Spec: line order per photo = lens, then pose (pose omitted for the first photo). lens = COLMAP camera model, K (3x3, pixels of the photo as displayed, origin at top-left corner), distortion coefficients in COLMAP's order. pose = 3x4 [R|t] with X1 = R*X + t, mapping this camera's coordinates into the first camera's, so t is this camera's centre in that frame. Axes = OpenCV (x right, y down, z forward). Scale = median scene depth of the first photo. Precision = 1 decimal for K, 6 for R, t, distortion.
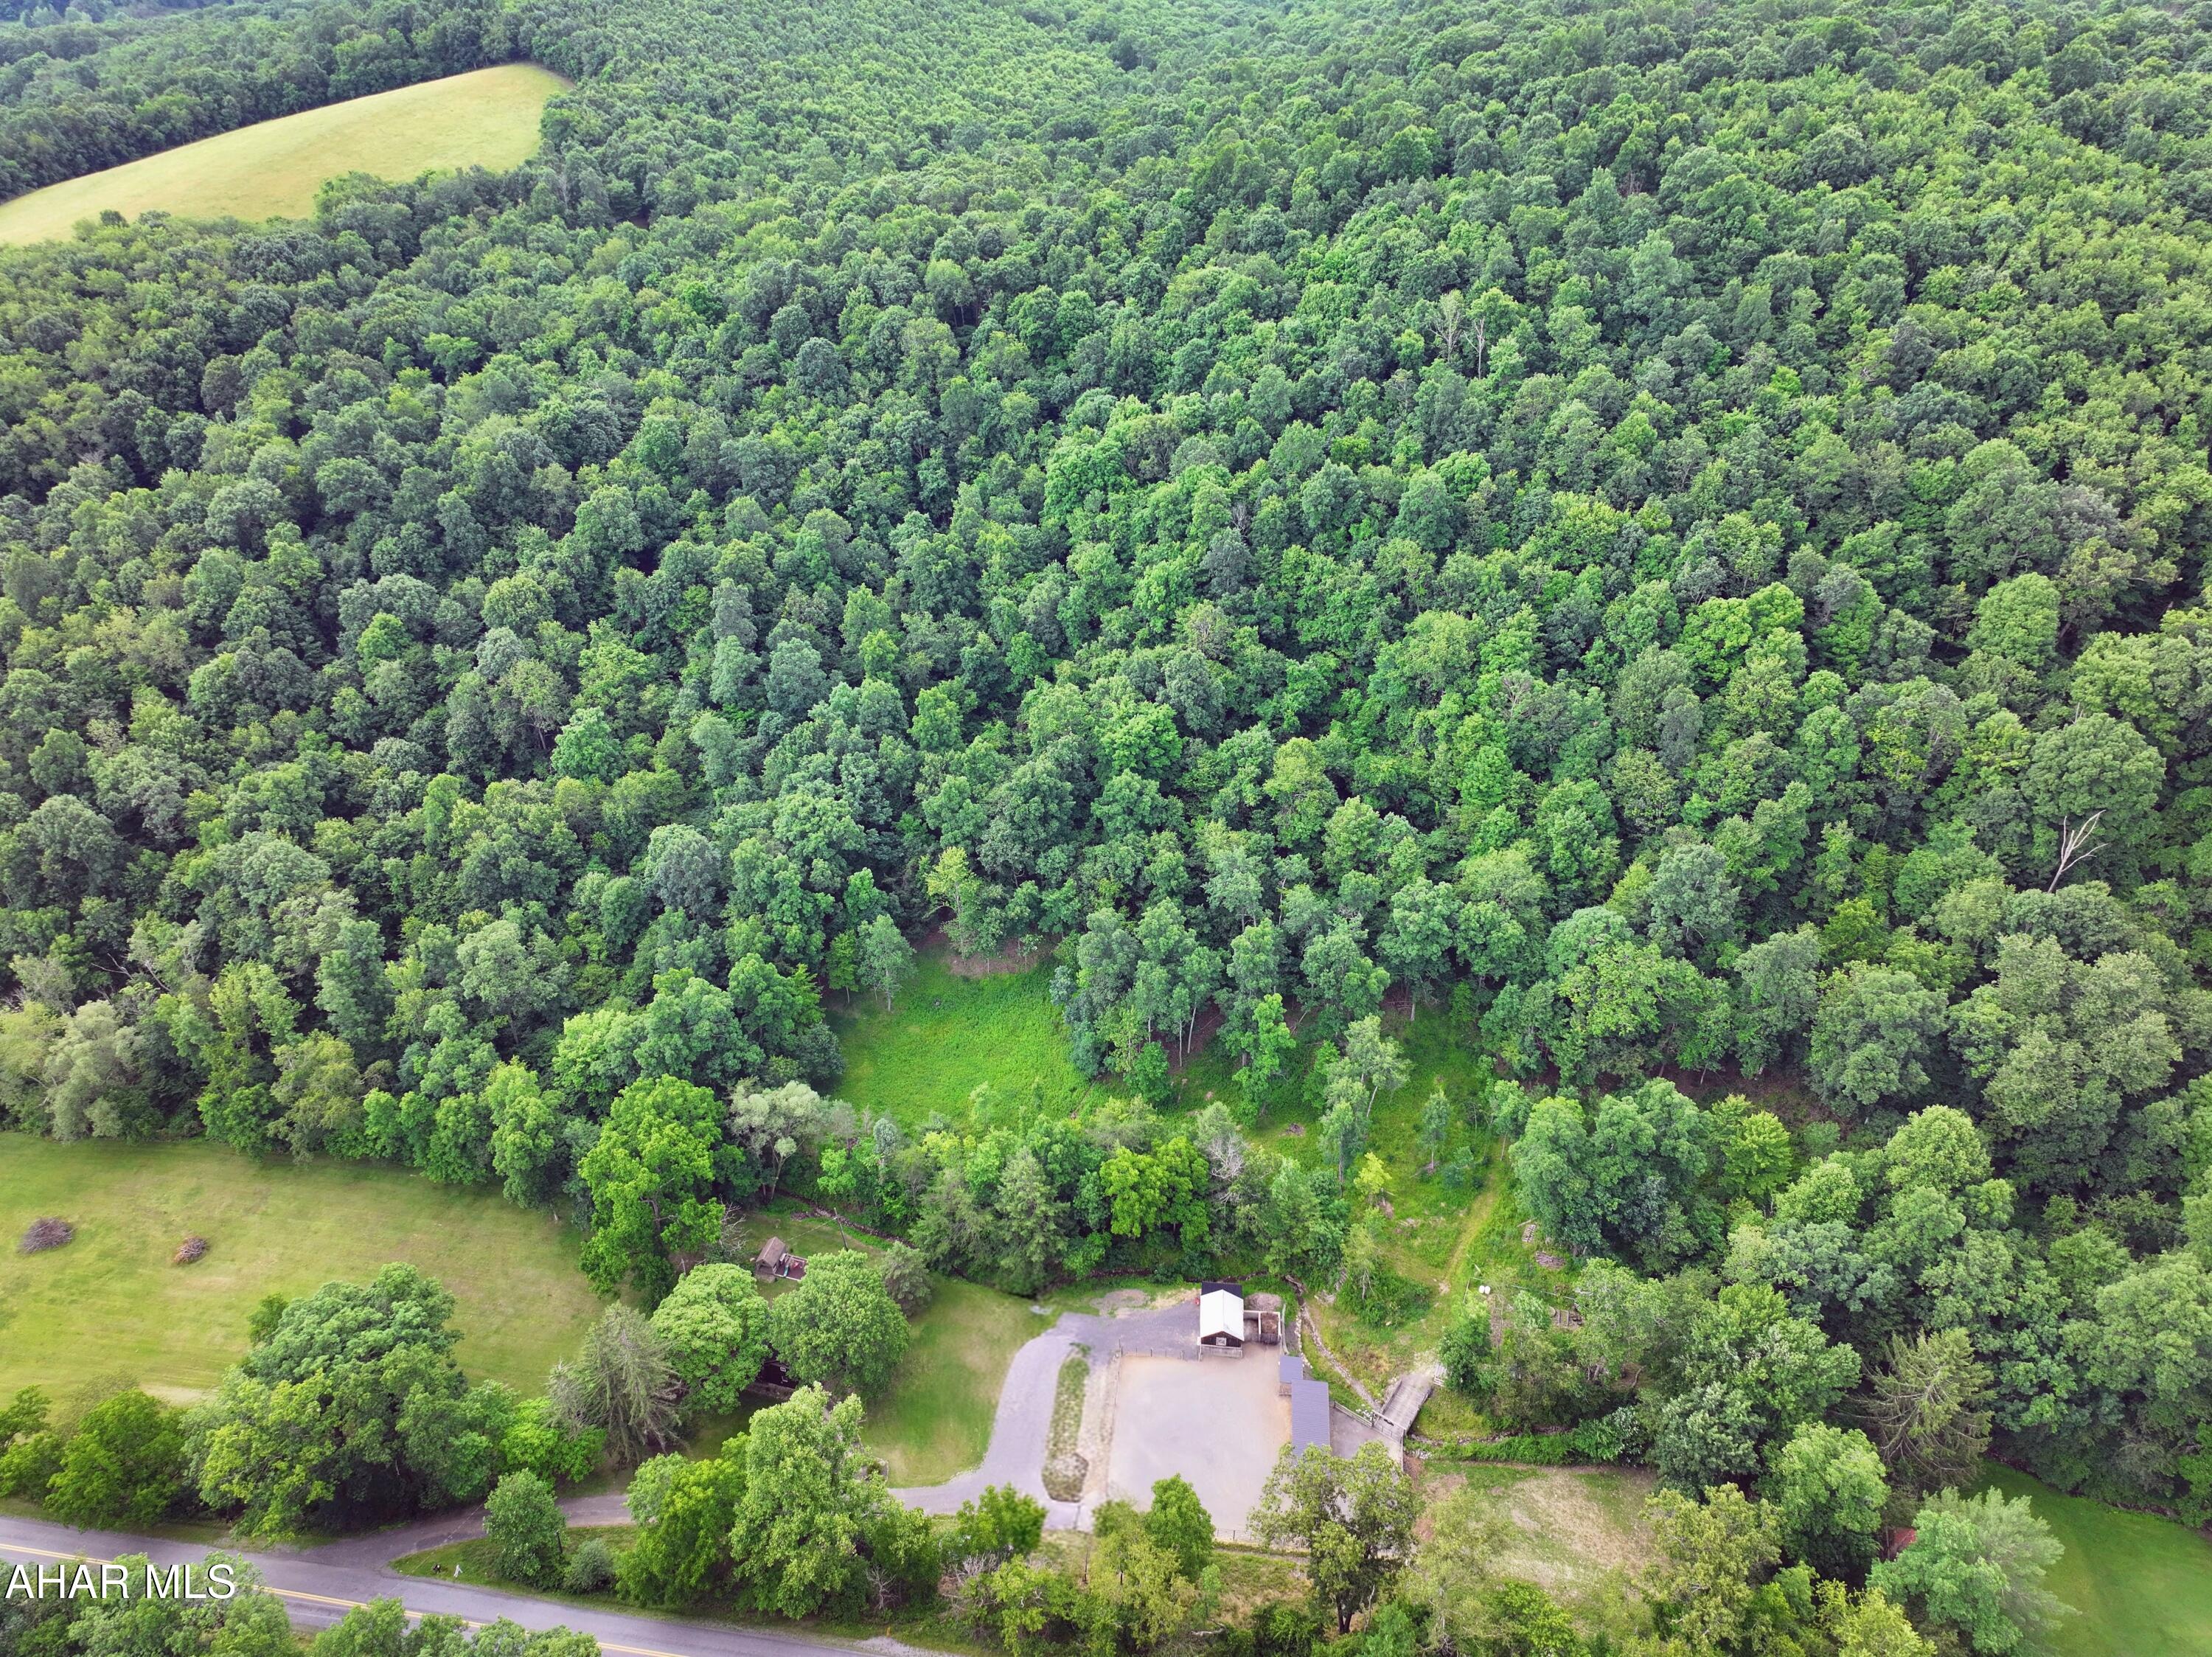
lens RADIAL K [[1545.2, 0, 1117.2], [0, 1545.2, 825.6], [0, 0, 1]] dist [0.005713, -0.004264]
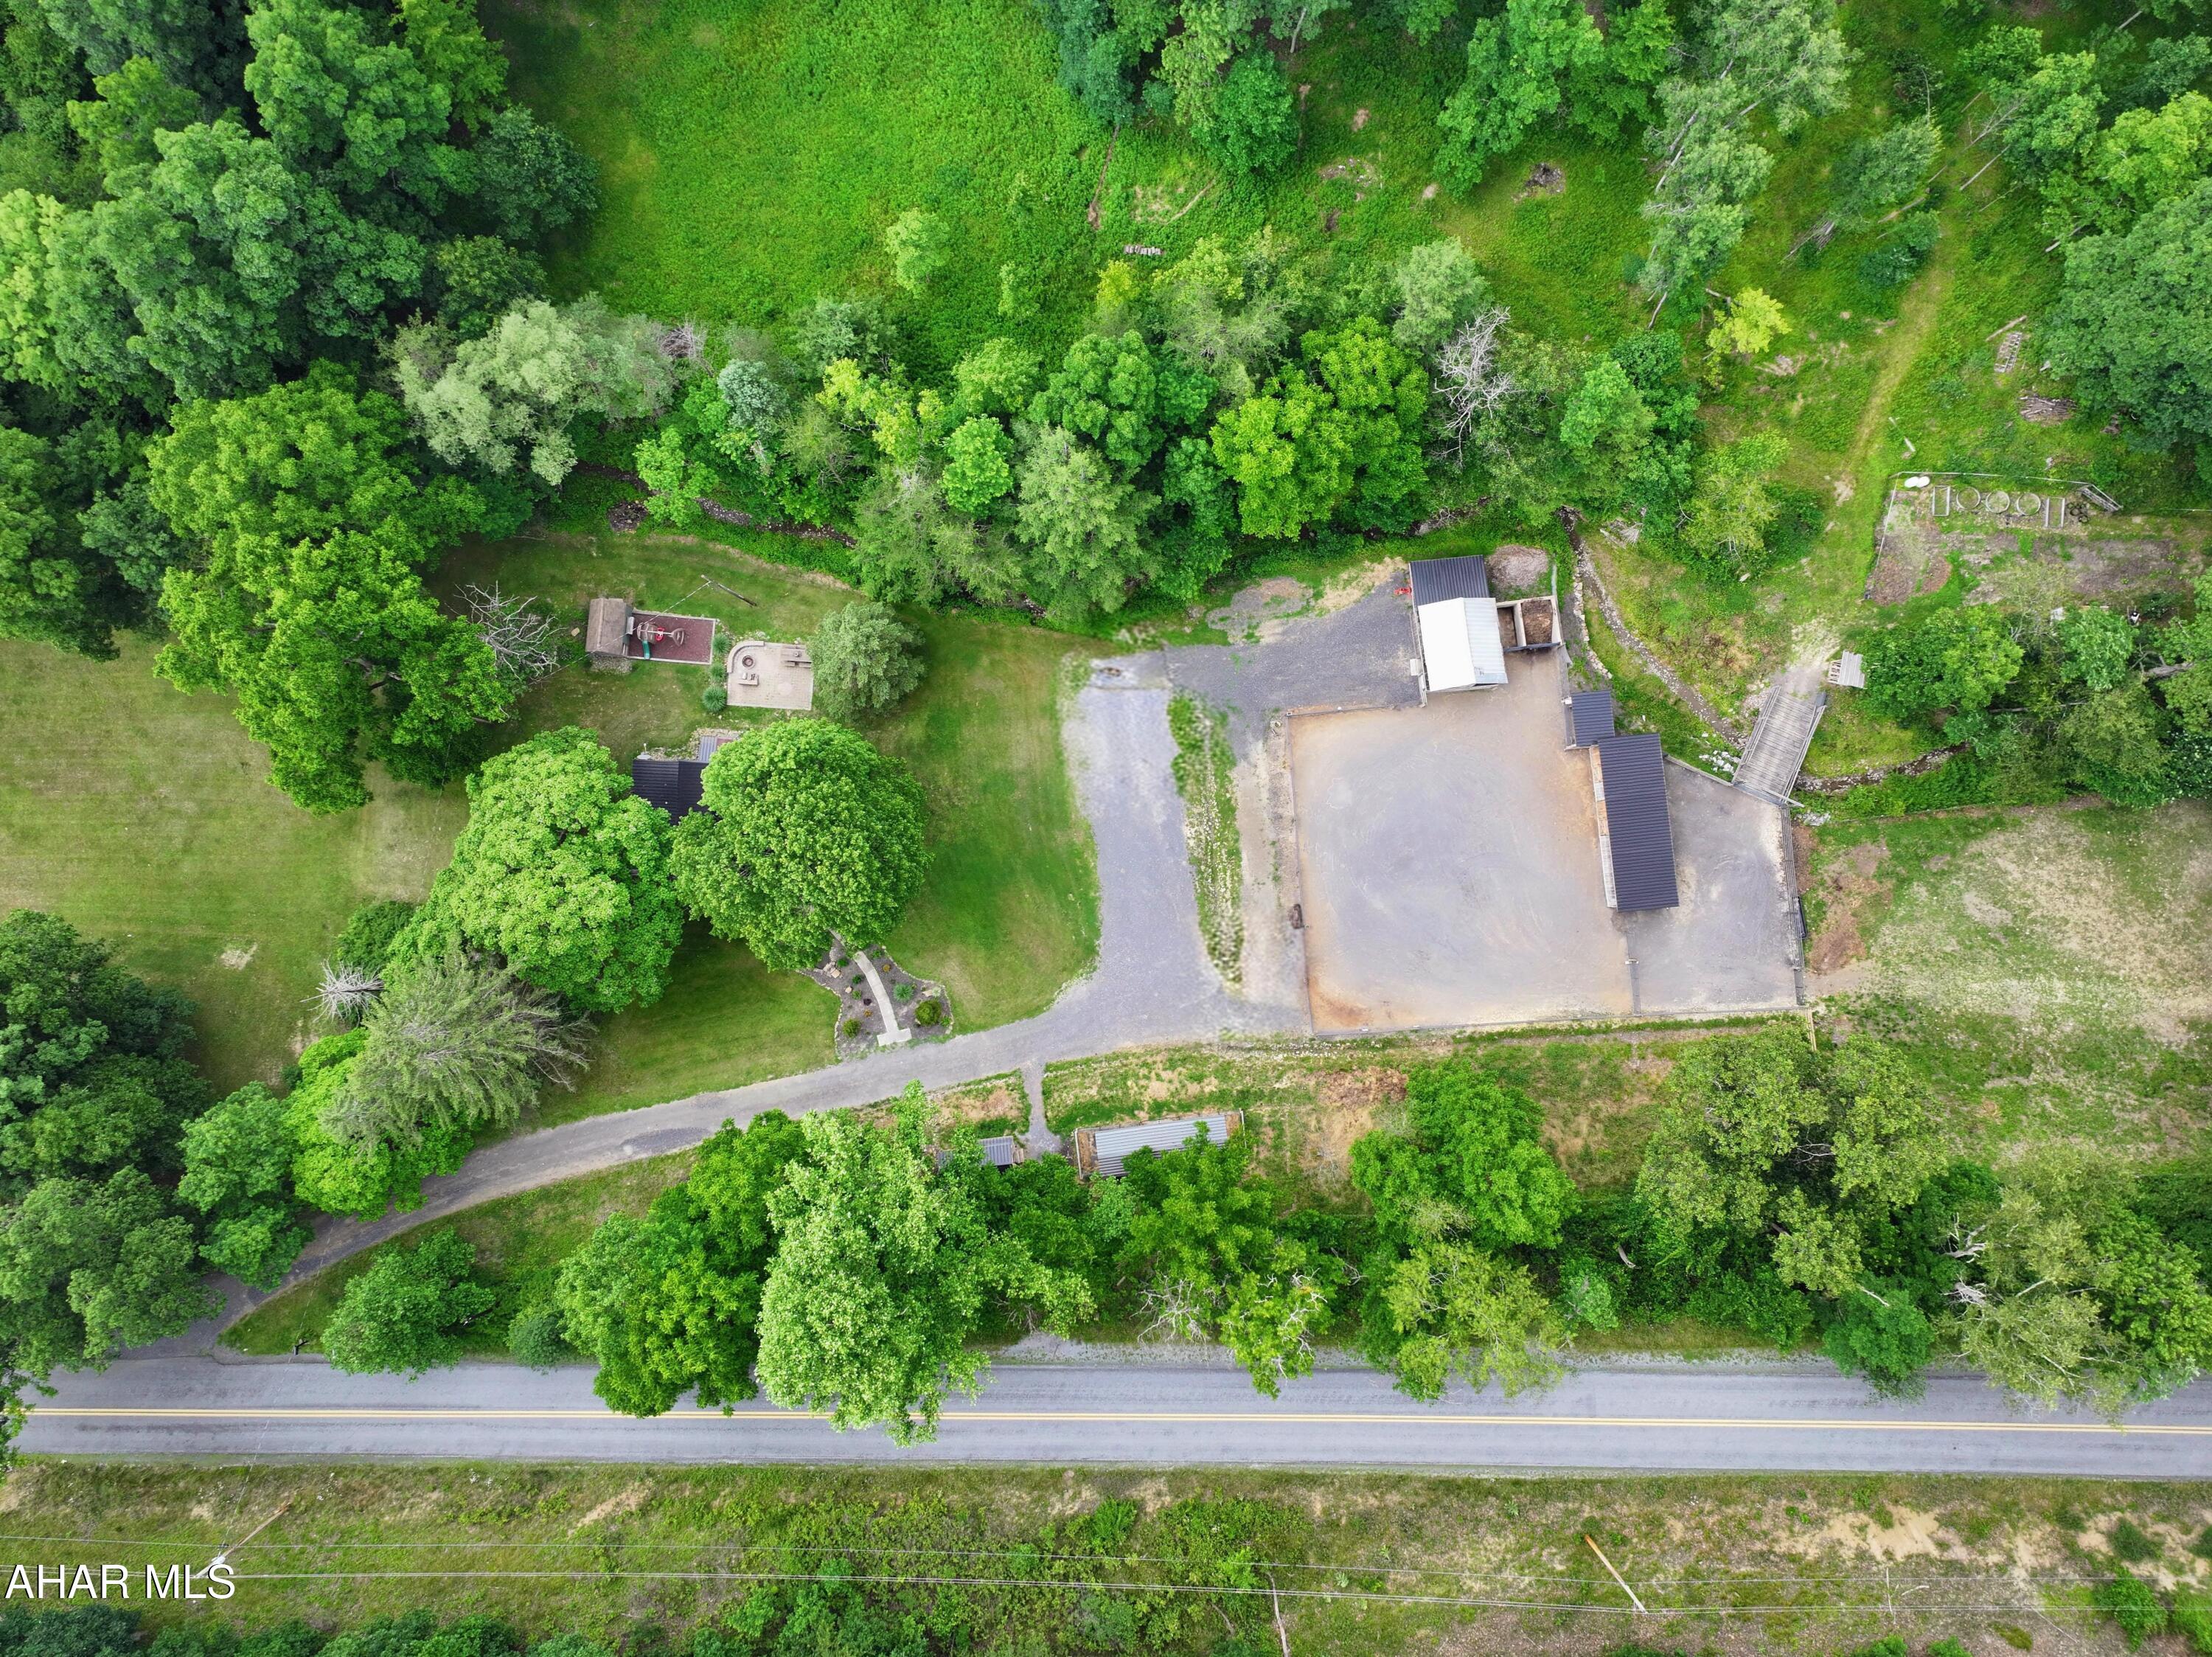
lens RADIAL K [[1545.2, 0, 1117.2], [0, 1545.2, 825.6], [0, 0, 1]] dist [0.005713, -0.004264]
pose [[0.982320, -0.187167, 0.004083, -0.066441], [0.114847, 0.619693, 0.776396, -0.083068], [-0.147846, -0.762200, 0.630232, 0.603434]]
